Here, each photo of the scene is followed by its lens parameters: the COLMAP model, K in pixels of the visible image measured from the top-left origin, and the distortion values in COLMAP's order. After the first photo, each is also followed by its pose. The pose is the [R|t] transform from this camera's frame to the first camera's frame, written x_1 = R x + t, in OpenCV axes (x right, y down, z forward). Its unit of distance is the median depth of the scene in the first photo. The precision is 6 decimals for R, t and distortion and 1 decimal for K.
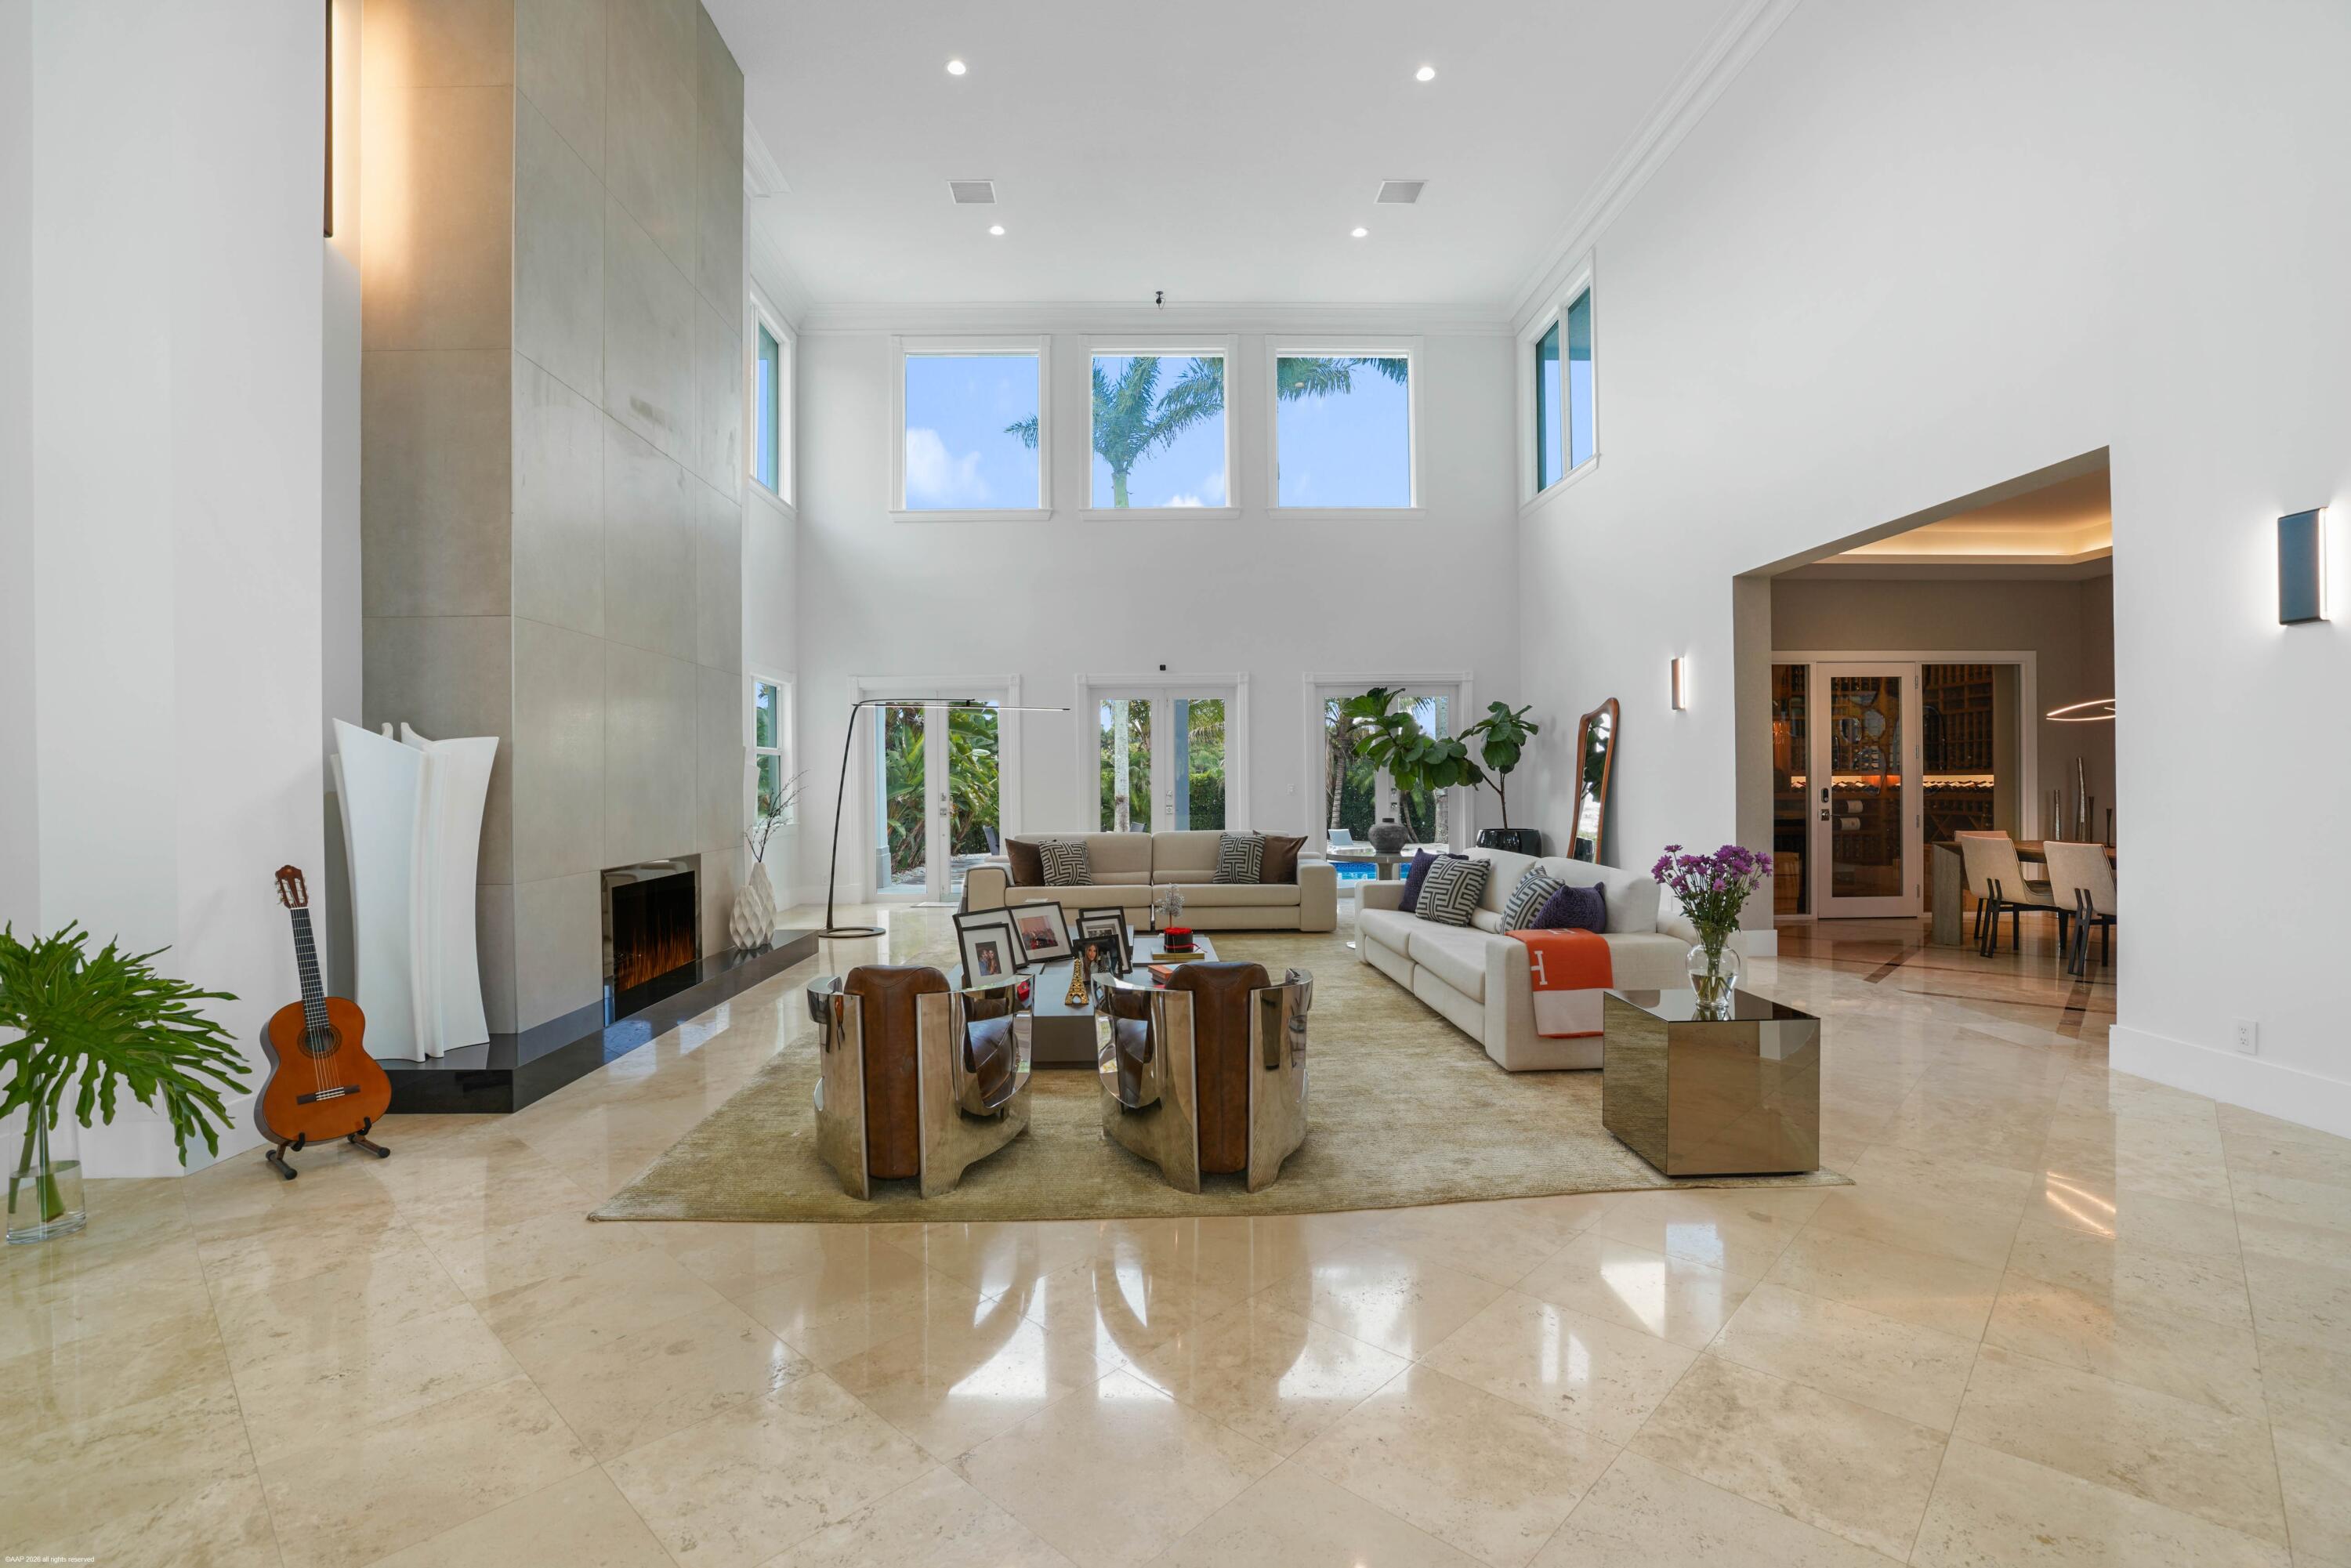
lens RADIAL K [[1070.4, 0, 1178.9], [0, 1070.4, 771.1], [0, 0, 1]] dist [-0.028986, -0.000184]
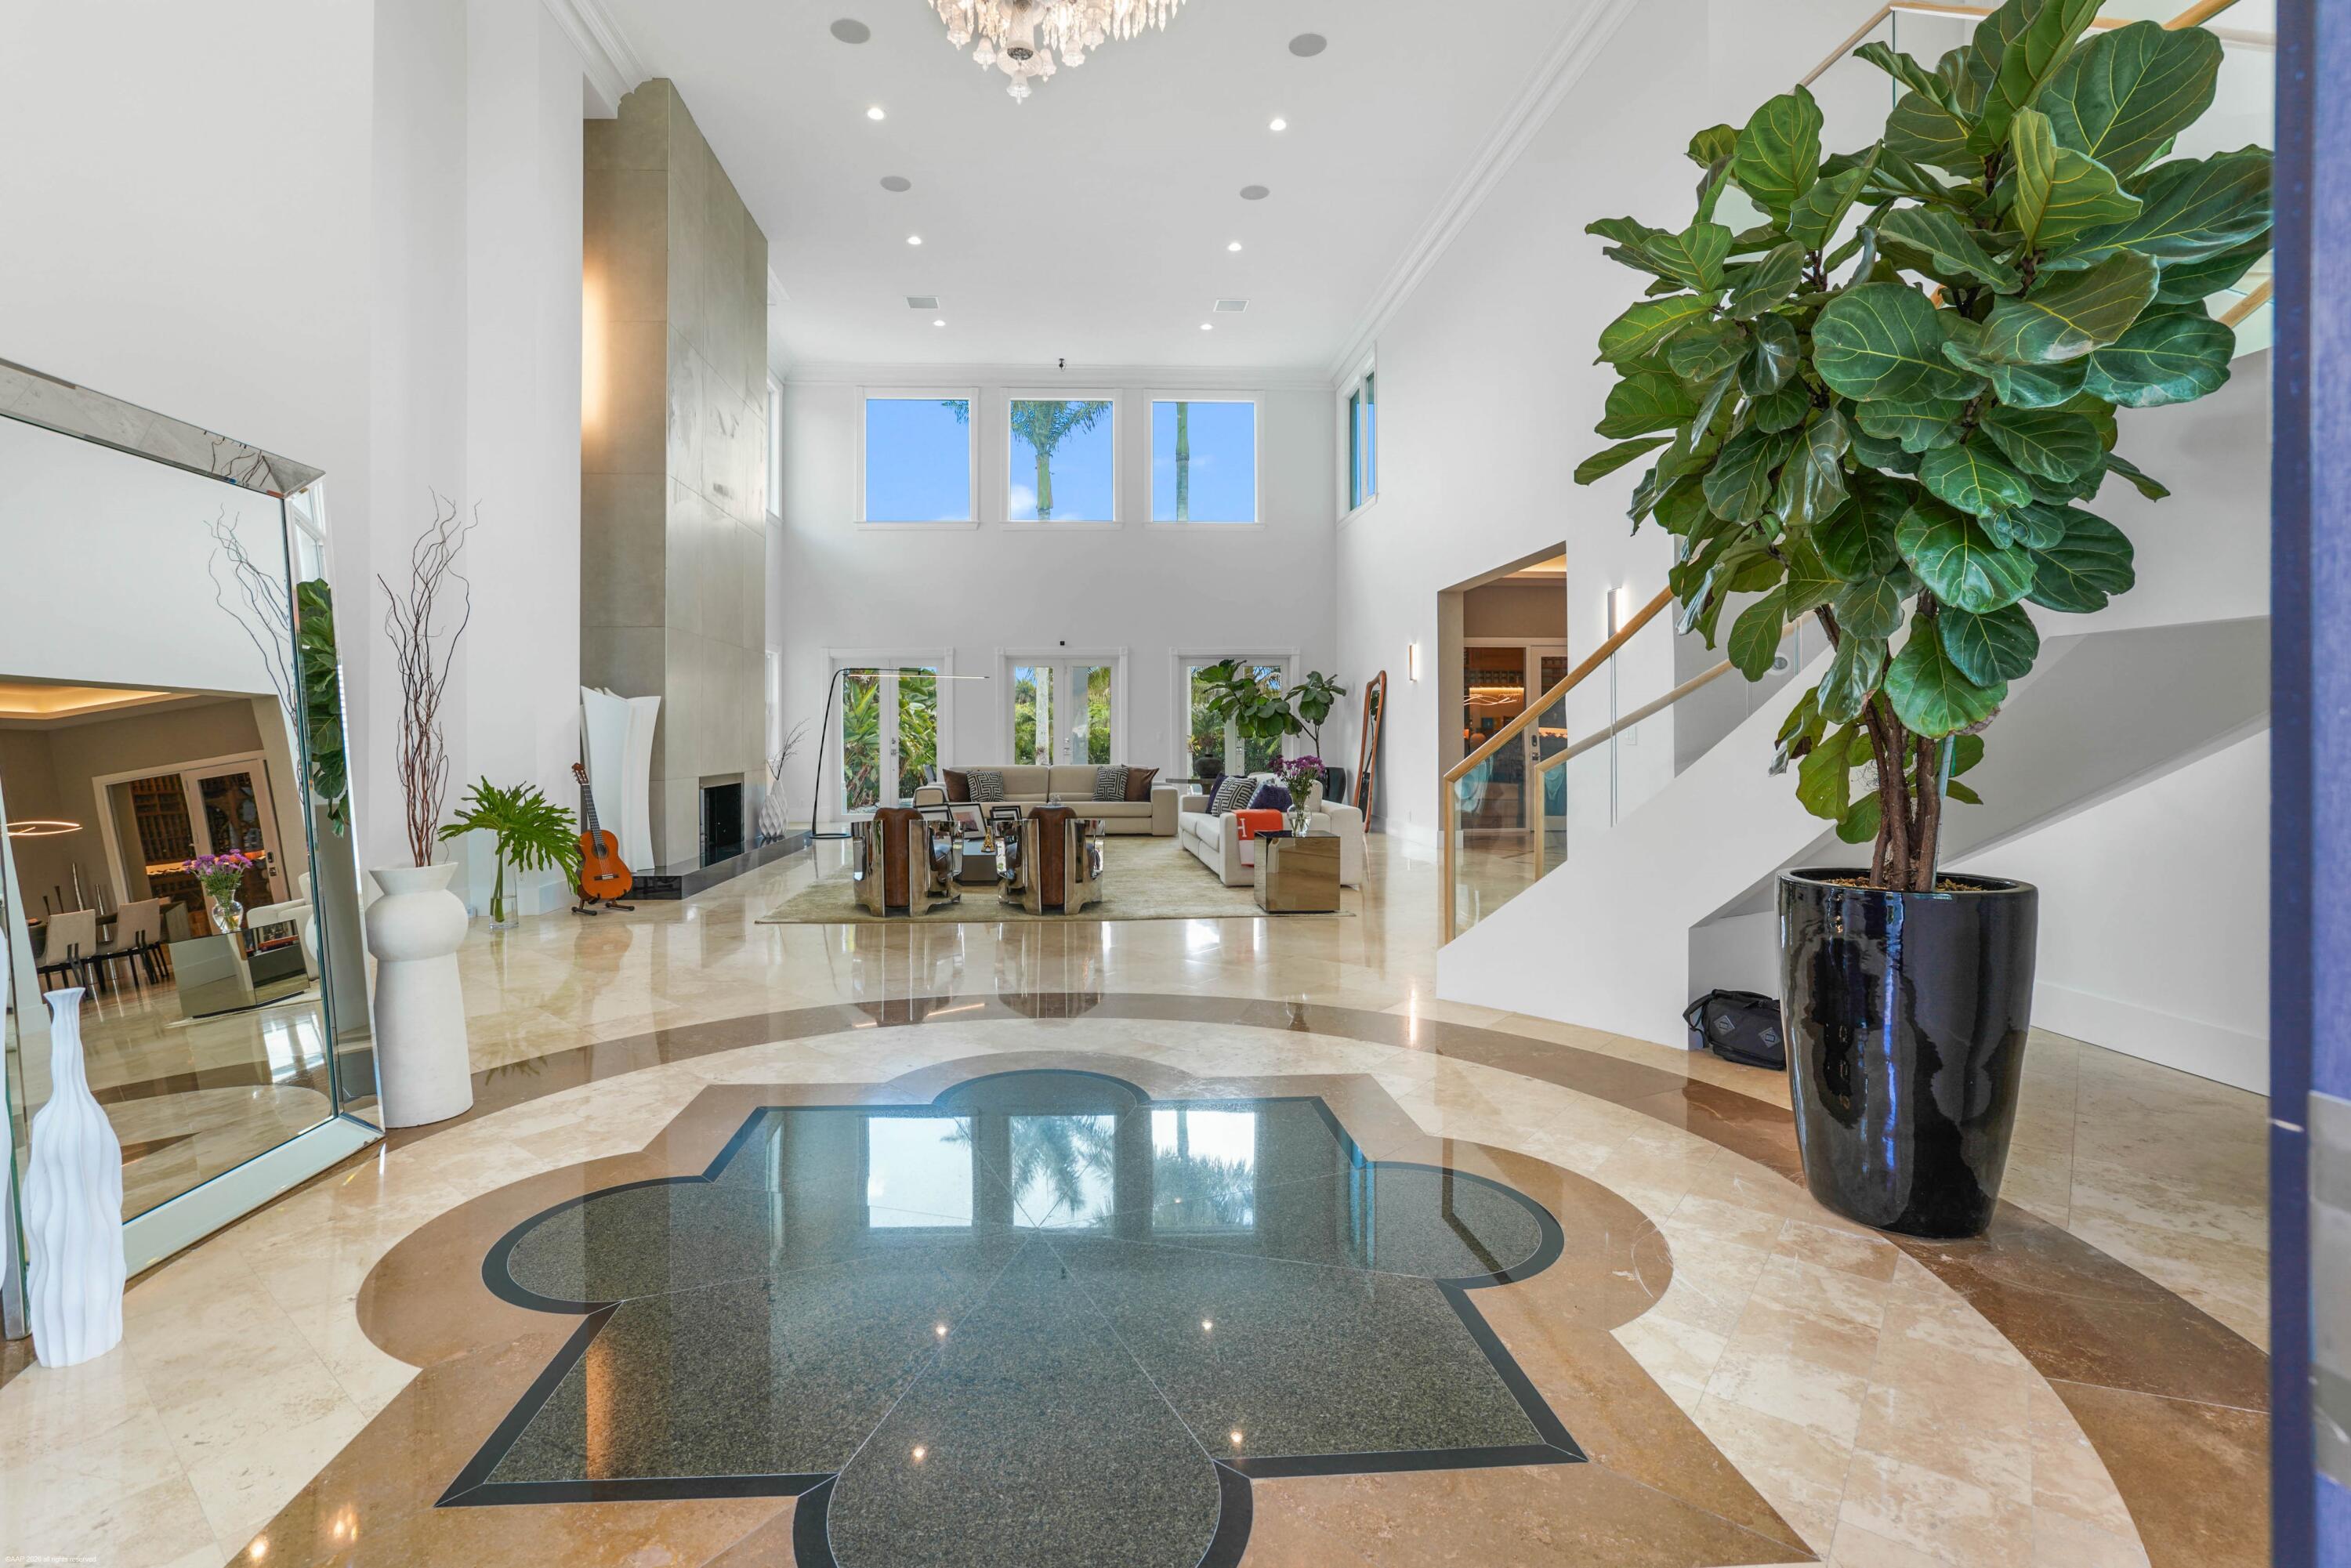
lens RADIAL K [[1083.8, 0, 1144.6], [0, 1083.8, 730.6], [0, 0, 1]] dist [-0.040625, 0.000332]
pose [[0.999493, 0.006808, 0.031095, 0.054161], [-0.006915, 0.999971, 0.003339, 0.007012], [-0.031071, -0.003552, 0.999511, -0.402255]]
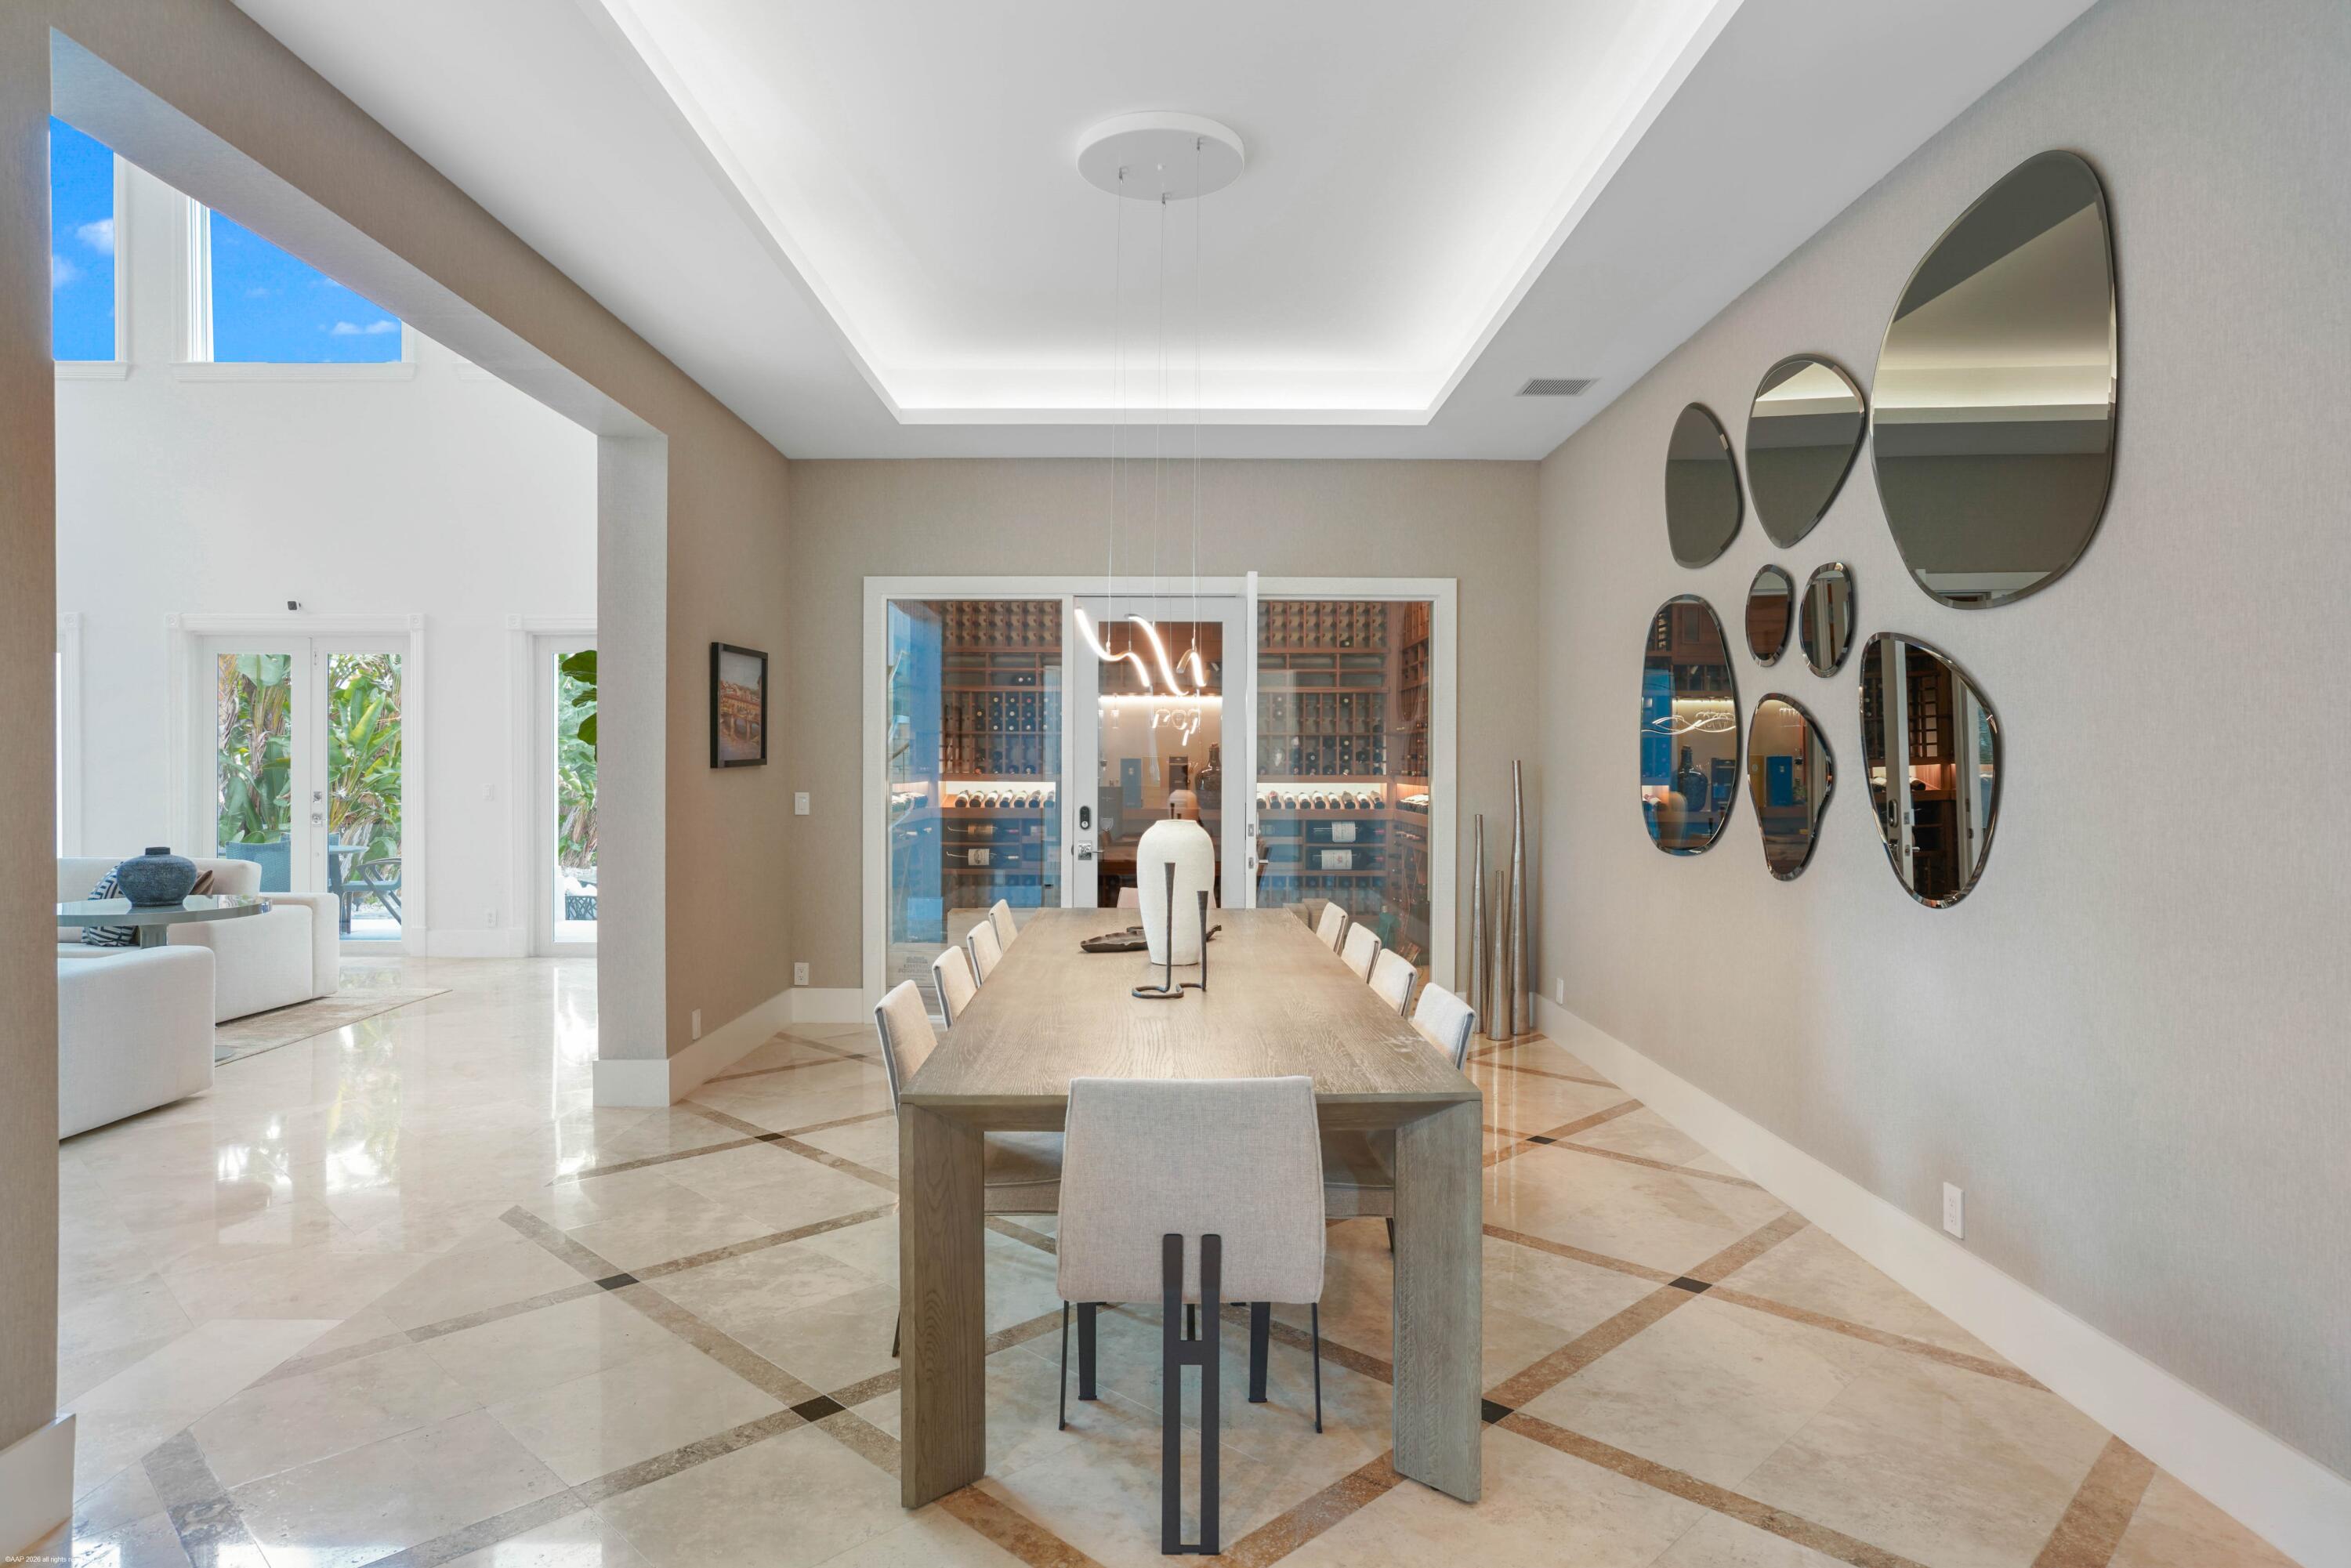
lens RADIAL K [[1304.5, 0, 1175.5], [0, 1304.5, 784.0], [0, 0, 1]] dist [-0.002450, -0.000804]
pose [[0.999374, 0.013949, -0.032499, 0.684060], [-0.013432, 0.999780, 0.016091, -0.008300], [0.032716, -0.015645, 0.999342, 0.262442]]
